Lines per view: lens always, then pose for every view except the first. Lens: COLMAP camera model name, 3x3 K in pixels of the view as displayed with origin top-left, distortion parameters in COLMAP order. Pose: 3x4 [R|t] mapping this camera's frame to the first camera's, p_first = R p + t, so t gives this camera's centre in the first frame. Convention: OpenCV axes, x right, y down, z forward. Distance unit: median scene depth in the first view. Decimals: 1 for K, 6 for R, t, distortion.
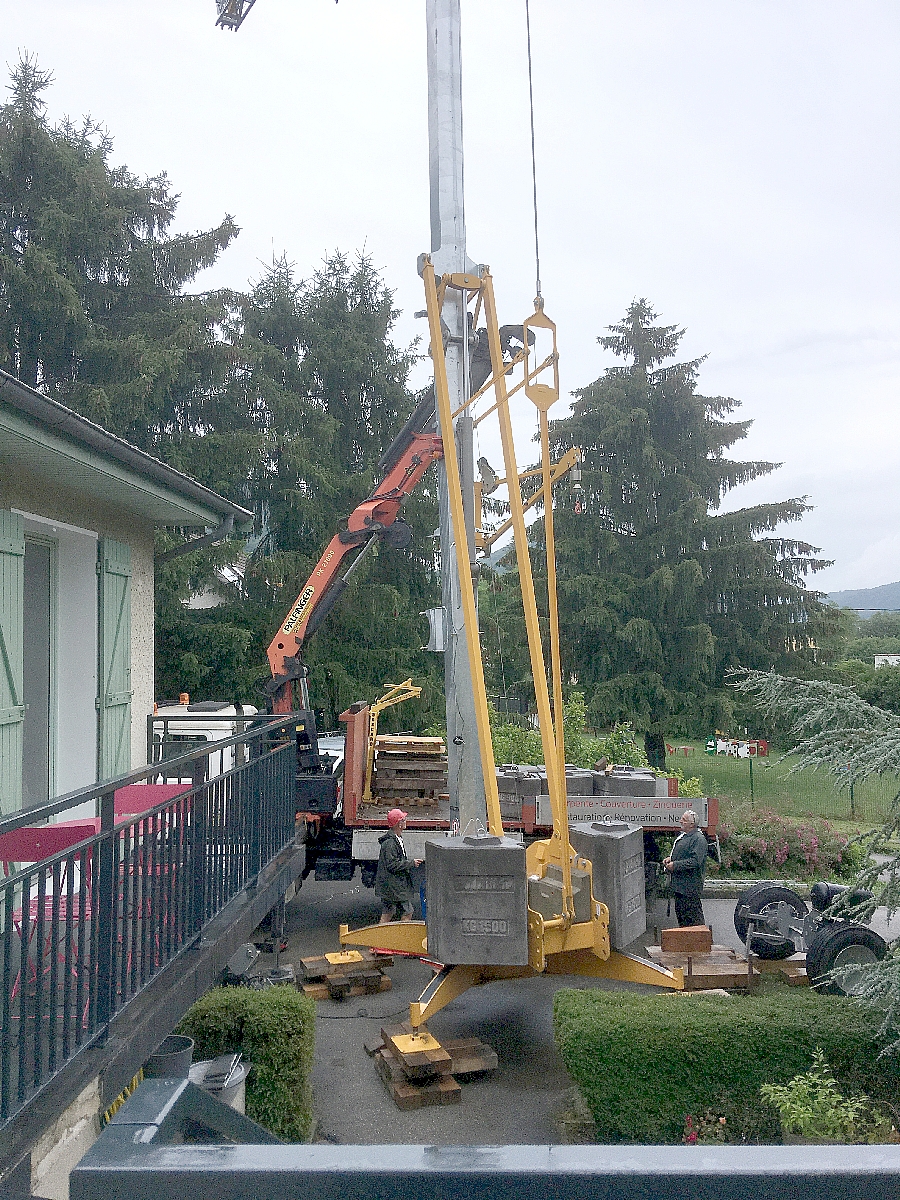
lens RADIAL K [[1010.7, 0, 450.0], [0, 1010.7, 600.0], [0, 0, 1]] dist [0.158692, 0.000256]
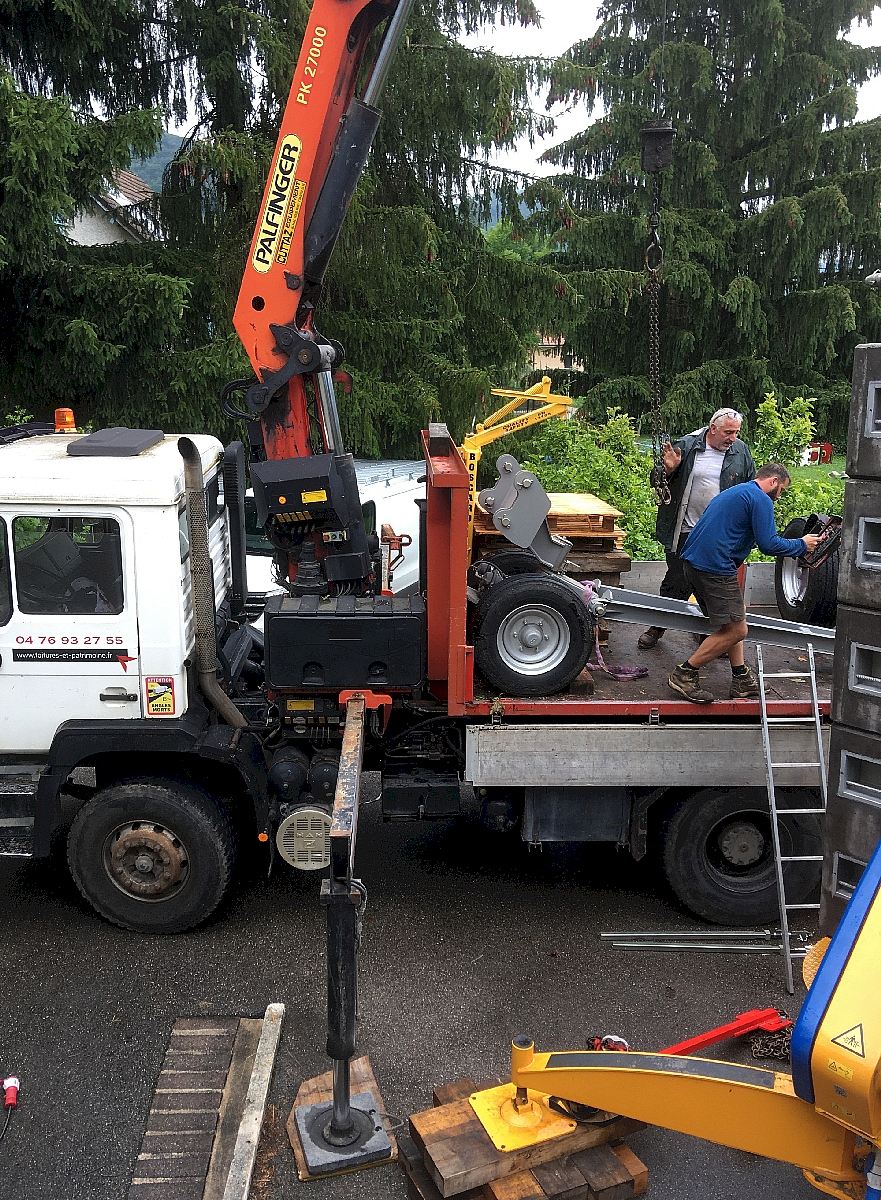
lens RADIAL K [[1055.6, 0, 440.8], [0, 1055.6, 649.4], [0, 0, 1]] dist [0.115694, -0.201482]
pose [[0.999143, -0.007474, 0.040702, -0.105792], [-0.006500, 0.943005, 0.332714, 0.032081], [-0.040869, -0.332693, 0.942149, 0.482209]]
